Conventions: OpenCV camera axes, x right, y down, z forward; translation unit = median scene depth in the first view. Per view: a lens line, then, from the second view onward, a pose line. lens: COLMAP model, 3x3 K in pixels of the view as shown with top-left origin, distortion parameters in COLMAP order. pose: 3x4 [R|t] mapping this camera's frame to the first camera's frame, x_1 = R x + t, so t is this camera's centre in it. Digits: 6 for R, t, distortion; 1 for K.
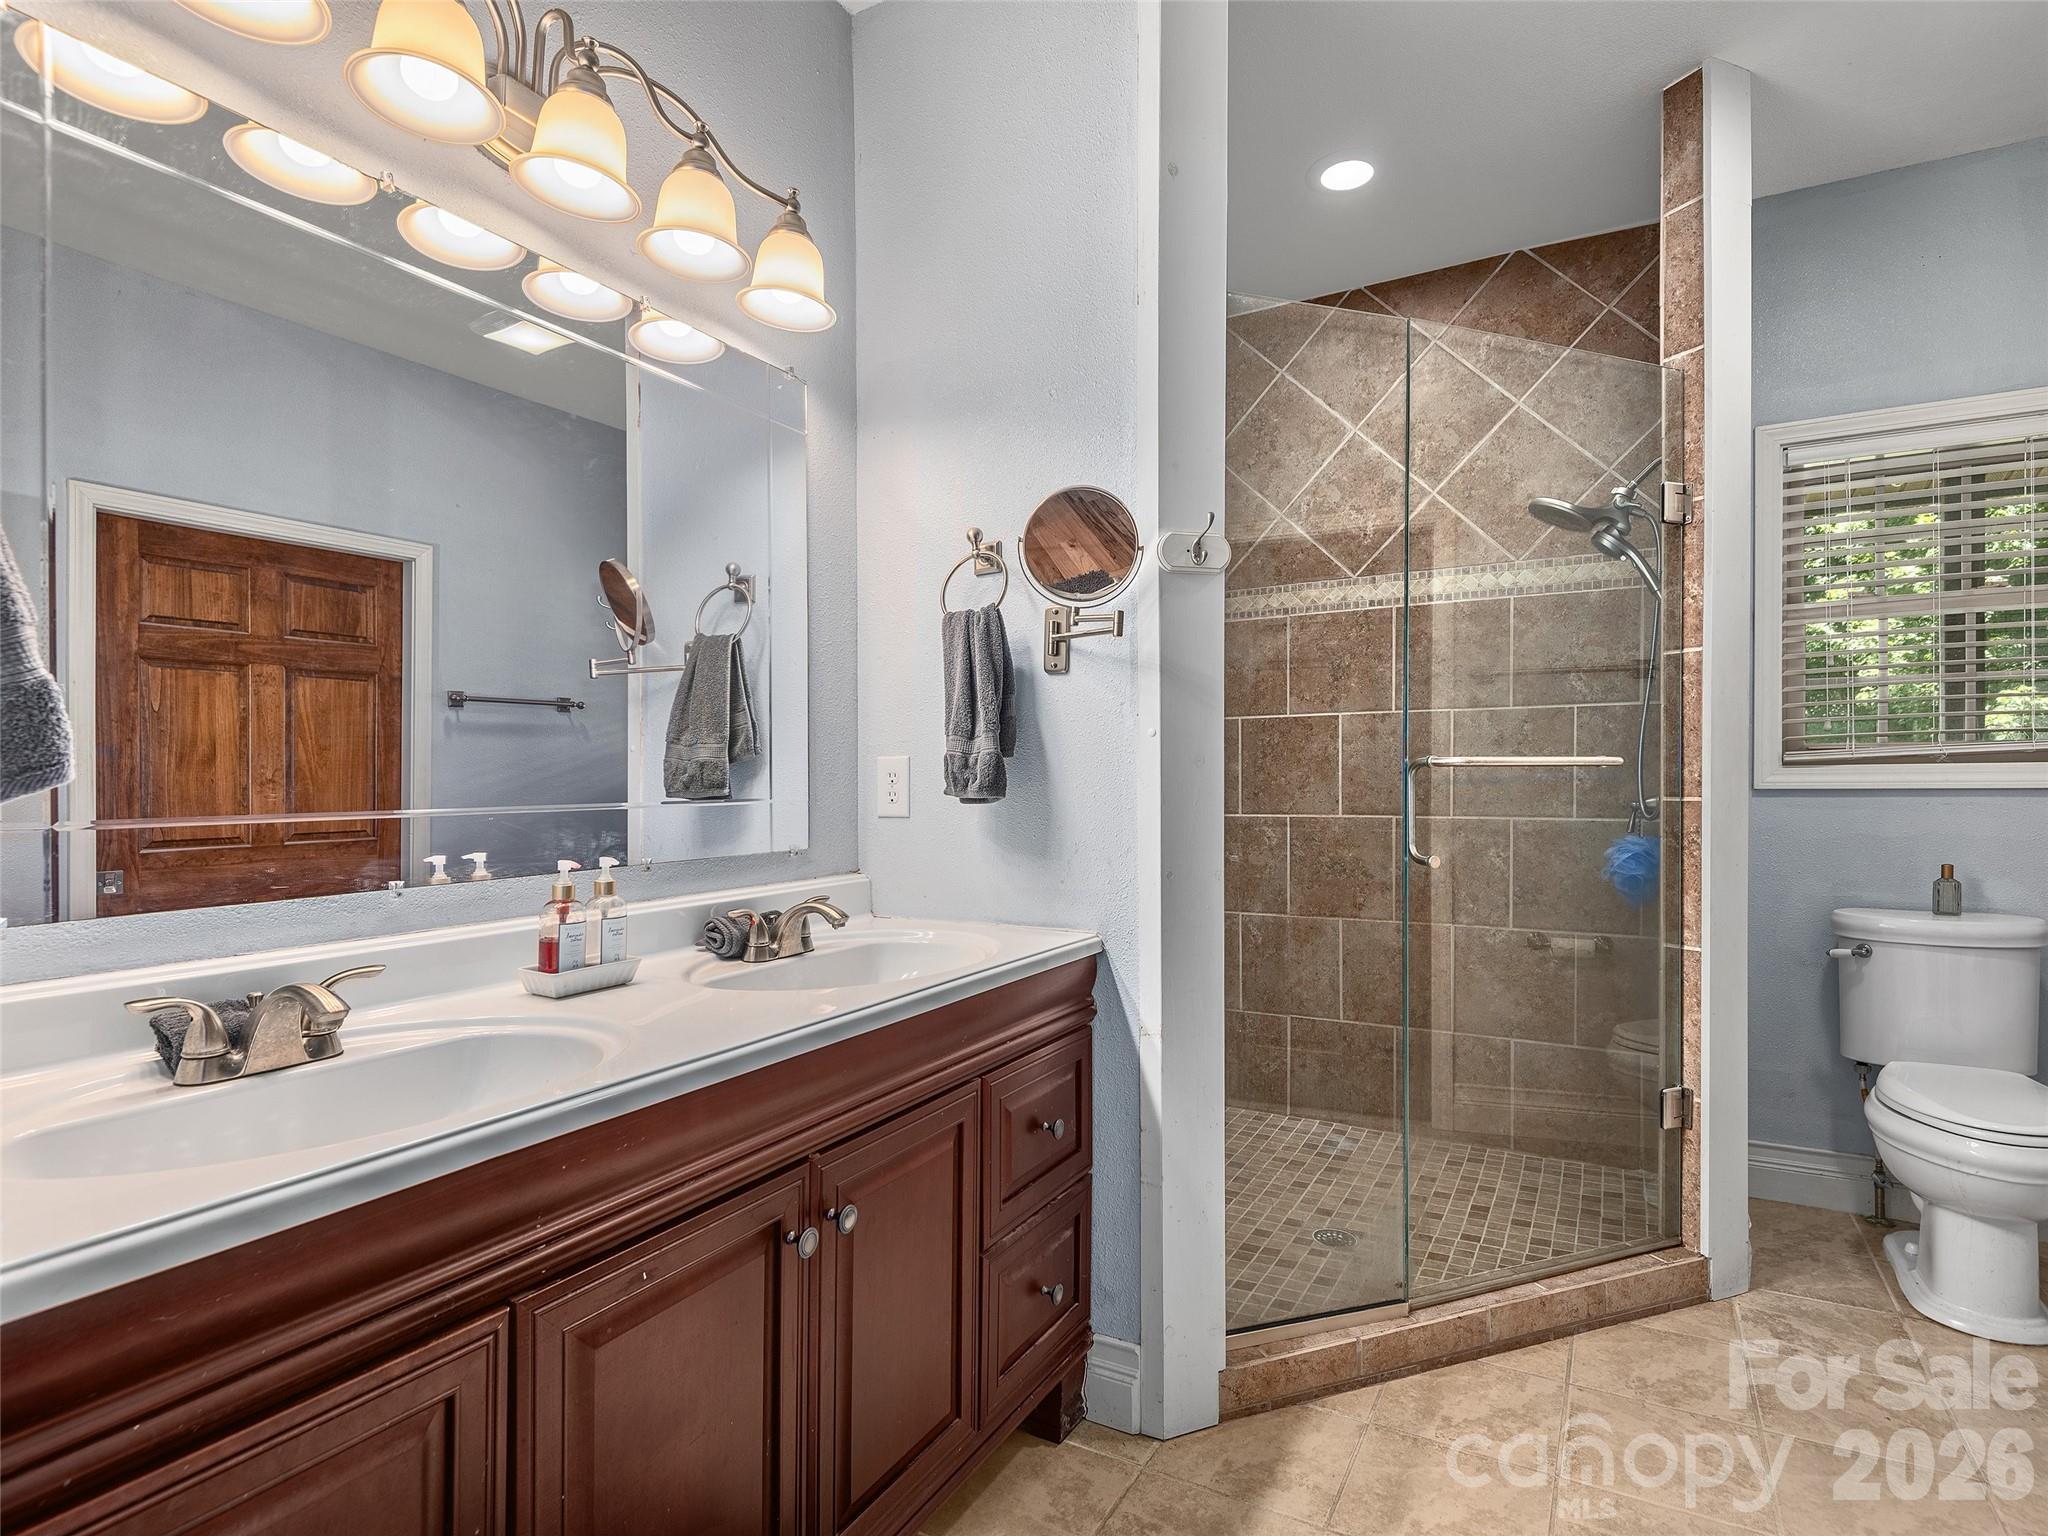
lens RADIAL K [[1074.1, 0, 1028.0], [0, 1074.1, 779.3], [0, 0, 1]] dist [0.021919, -0.015698]
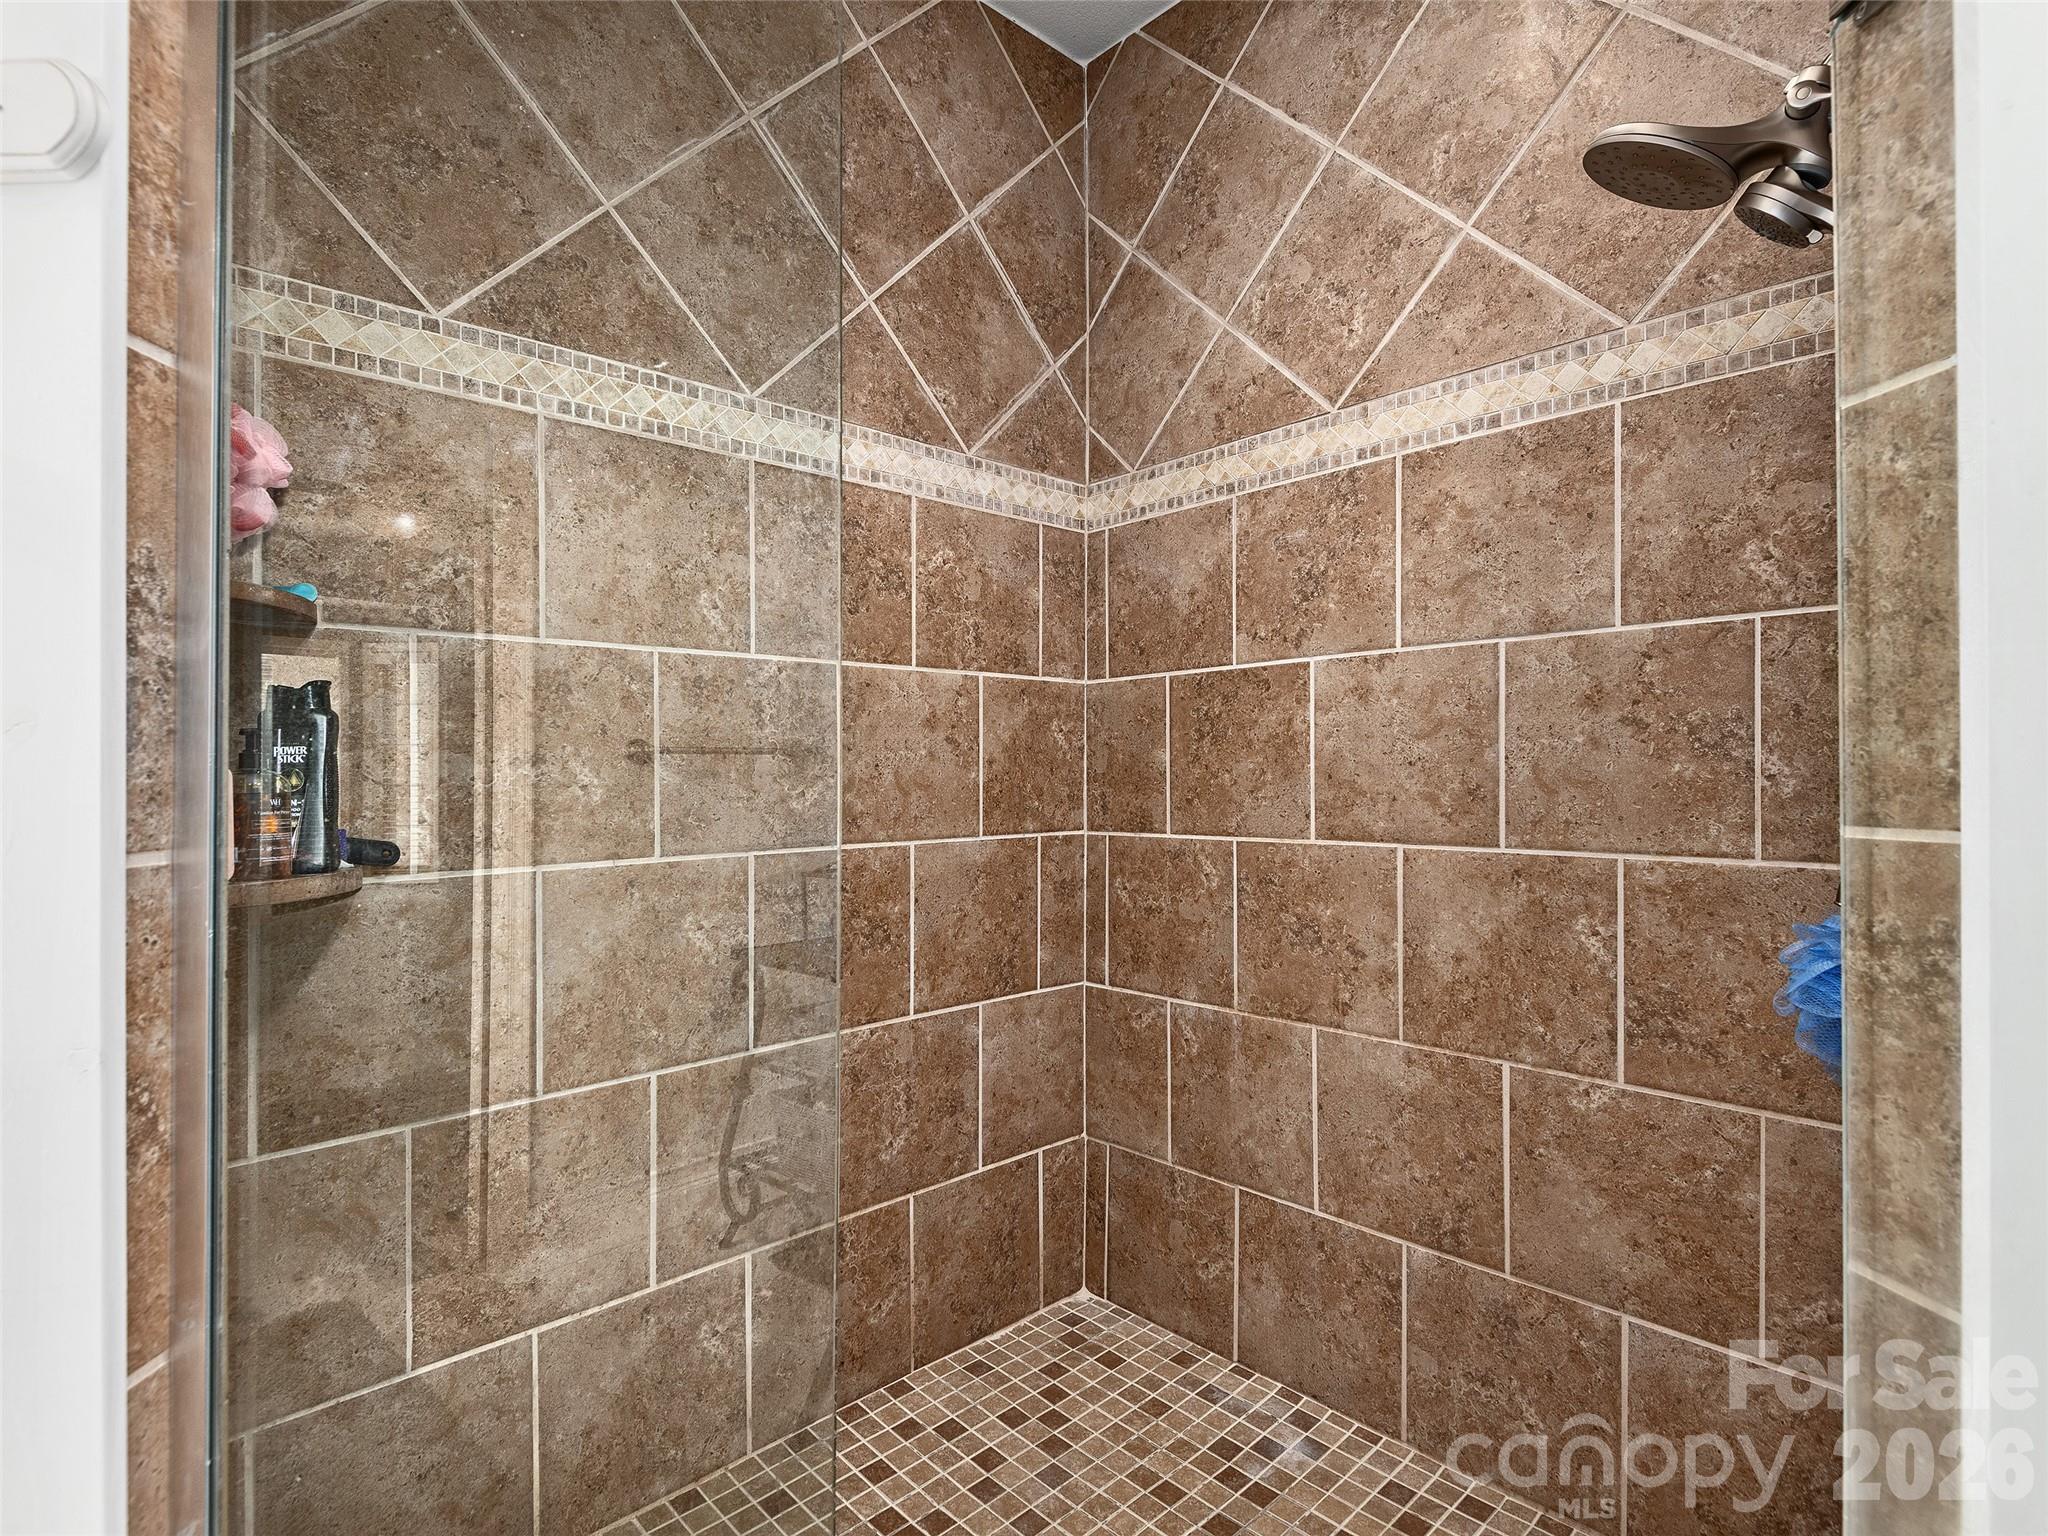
lens RADIAL K [[1074.1, 0, 1010.8], [0, 1074.1, 761.0], [0, 0, 1]] dist [0.021919, -0.015698]
pose [[0.951285, -0.005498, -0.308265, 0.318950], [0.001351, 0.999906, -0.013664, -0.000381], [0.308311, 0.012582, 0.951202, 0.427756]]
